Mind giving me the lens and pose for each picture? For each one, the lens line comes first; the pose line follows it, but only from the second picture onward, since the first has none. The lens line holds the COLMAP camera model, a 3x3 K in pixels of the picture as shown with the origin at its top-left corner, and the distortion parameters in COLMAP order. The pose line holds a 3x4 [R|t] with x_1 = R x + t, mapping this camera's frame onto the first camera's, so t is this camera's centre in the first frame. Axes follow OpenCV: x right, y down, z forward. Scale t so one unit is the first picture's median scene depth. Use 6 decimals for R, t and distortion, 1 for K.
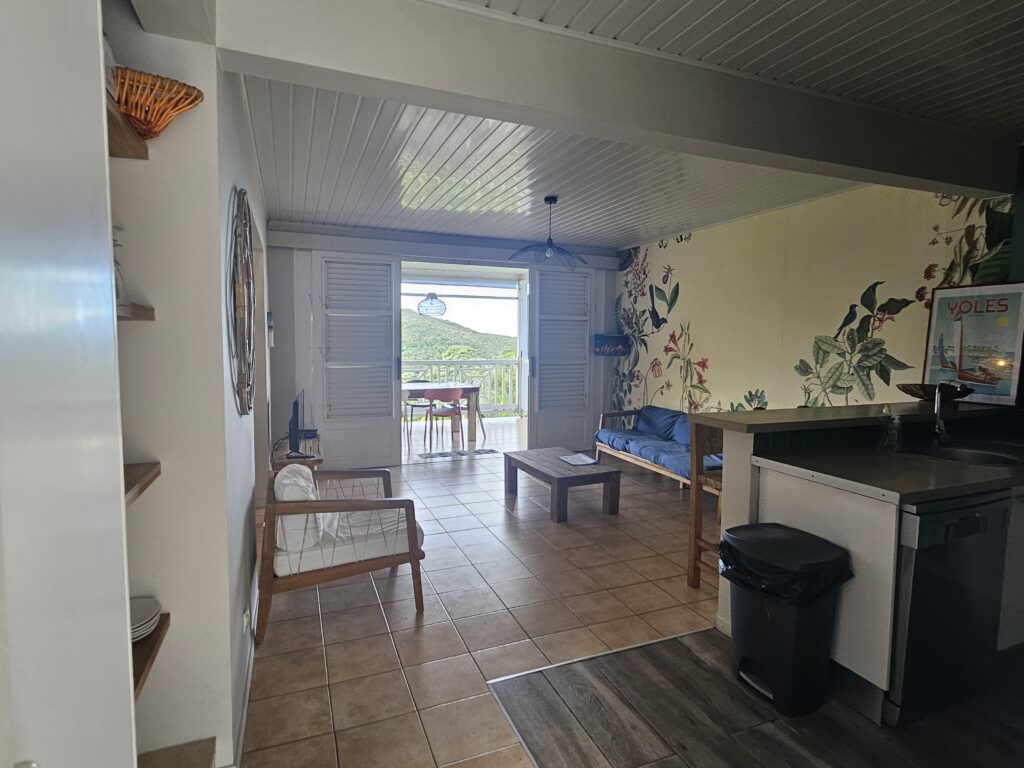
lens RADIAL K [[549.9, 0, 516.6], [0, 549.9, 381.9], [0, 0, 1]] dist [-0.004913, -0.001959]
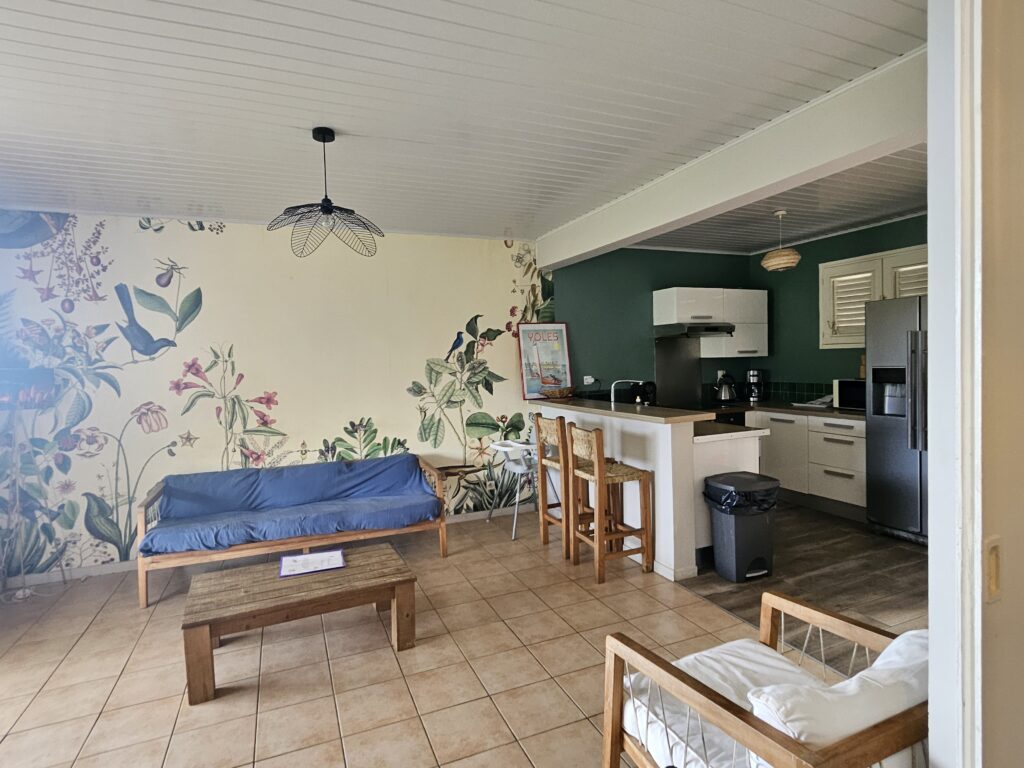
lens RADIAL K [[549.9, 0, 517.9], [0, 549.9, 379.4], [0, 0, 1]] dist [-0.004913, -0.001959]
pose [[-0.026253, -0.044562, 0.998662, -0.485624], [0.109932, 0.992818, 0.047191, -0.065111], [-0.993592, 0.111024, -0.021166, 0.739286]]
